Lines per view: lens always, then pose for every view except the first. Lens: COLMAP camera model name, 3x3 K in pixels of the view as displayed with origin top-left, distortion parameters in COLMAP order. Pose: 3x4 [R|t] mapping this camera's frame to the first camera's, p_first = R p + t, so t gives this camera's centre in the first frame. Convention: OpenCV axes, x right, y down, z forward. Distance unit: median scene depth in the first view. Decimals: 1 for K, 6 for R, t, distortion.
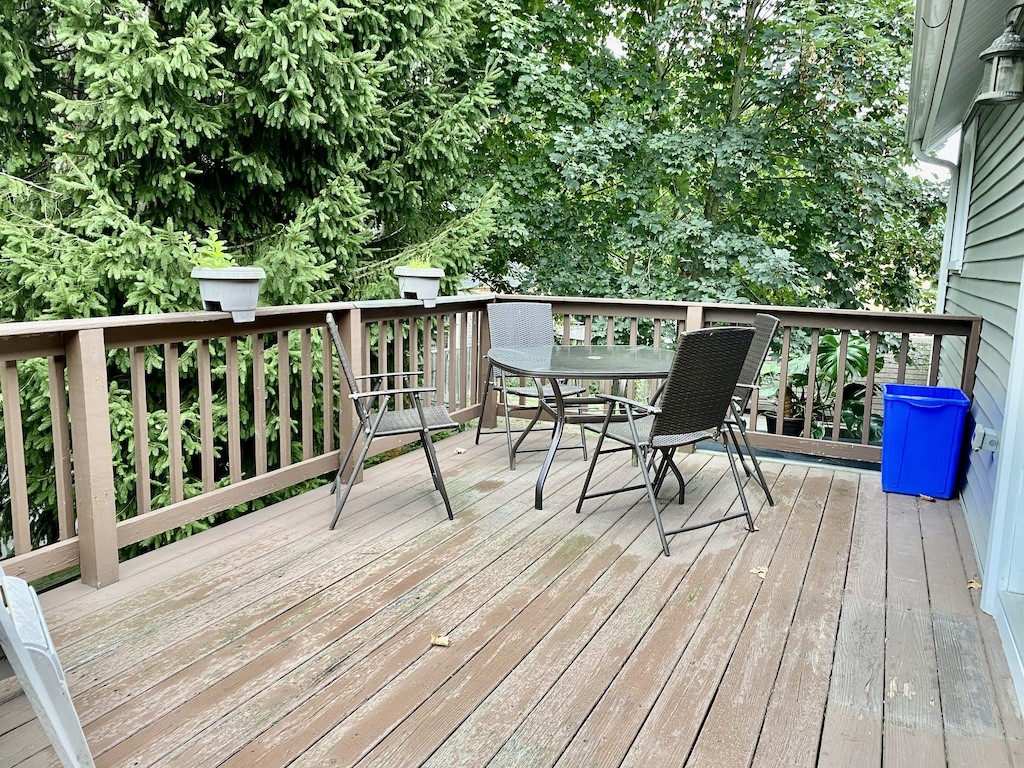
lens RADIAL K [[777.1, 0, 512.0], [0, 777.1, 384.0], [0, 0, 1]] dist [0.017976, -0.005891]
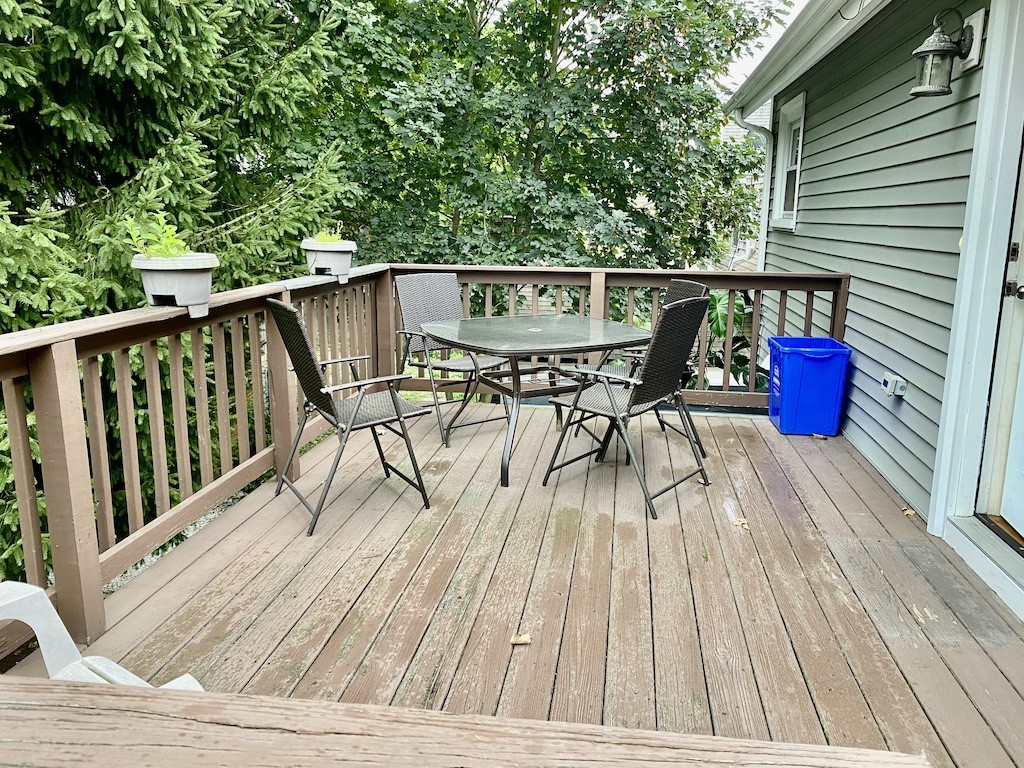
lens RADIAL K [[776.2, 0, 508.2], [0, 776.2, 376.0], [0, 0, 1]] dist [0.015300, 0.000690]
pose [[0.955674, -0.073842, 0.285017, -0.212594], [0.058751, 0.996398, 0.061149, -0.036989], [-0.288506, -0.041694, 0.956570, 0.045711]]
